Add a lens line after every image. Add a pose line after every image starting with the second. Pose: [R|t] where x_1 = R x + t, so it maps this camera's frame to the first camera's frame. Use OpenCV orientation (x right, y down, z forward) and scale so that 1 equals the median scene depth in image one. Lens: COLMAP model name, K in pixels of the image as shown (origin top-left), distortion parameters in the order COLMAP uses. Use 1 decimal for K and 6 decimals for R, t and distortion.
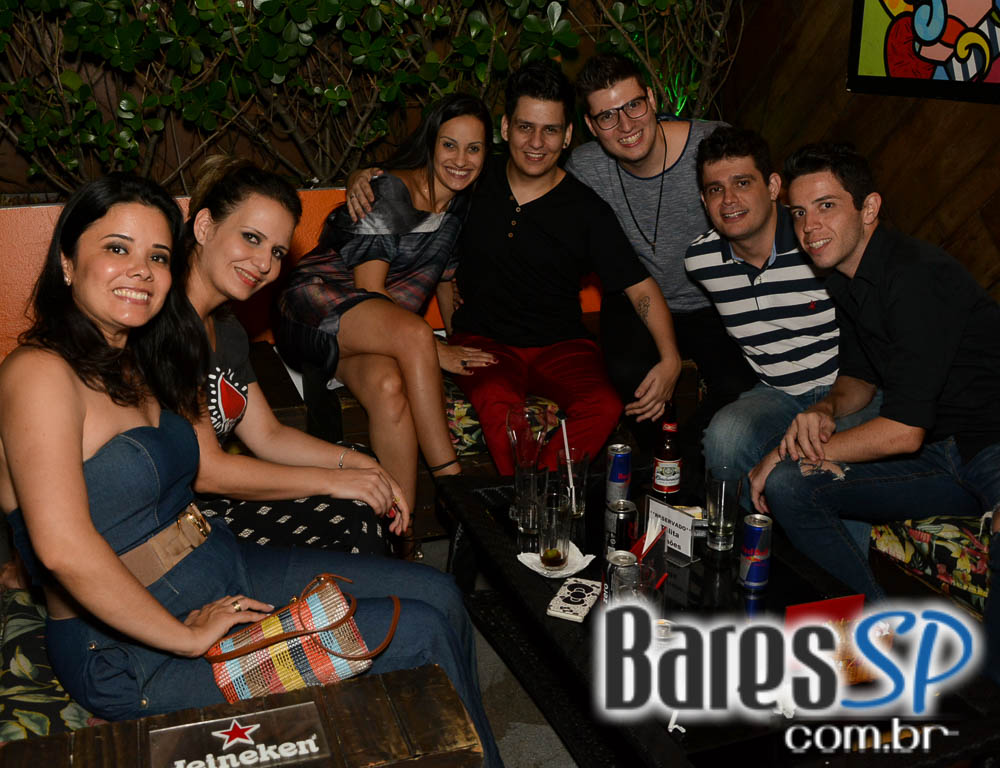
lens RADIAL K [[1058.9, 0, 500.0], [0, 1058.9, 384.0], [0, 0, 1]] dist [-0.093980, 0.019366]
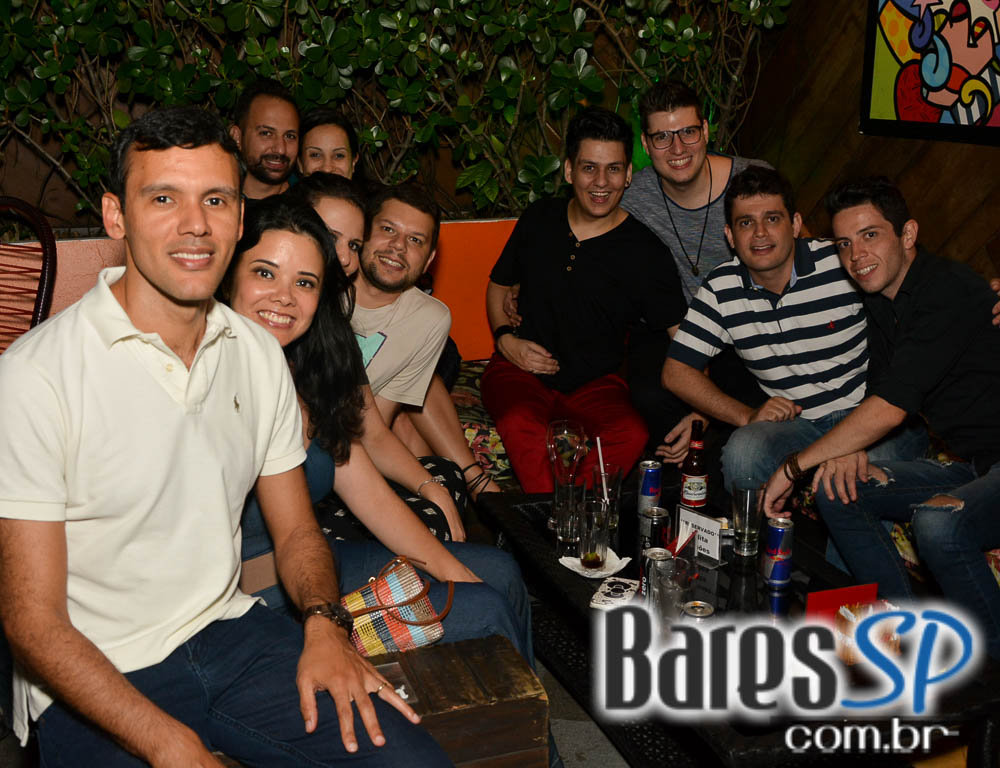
lens RADIAL K [[1163.9, 0, 500.0], [0, 1163.9, 384.0], [0, 0, 1]] dist [-0.088525, -0.029901]
pose [[0.999963, 0.001714, 0.008474, -0.042334], [-0.001250, 0.998514, -0.054476, 0.037565], [-0.008555, 0.054463, 0.998479, -0.153509]]
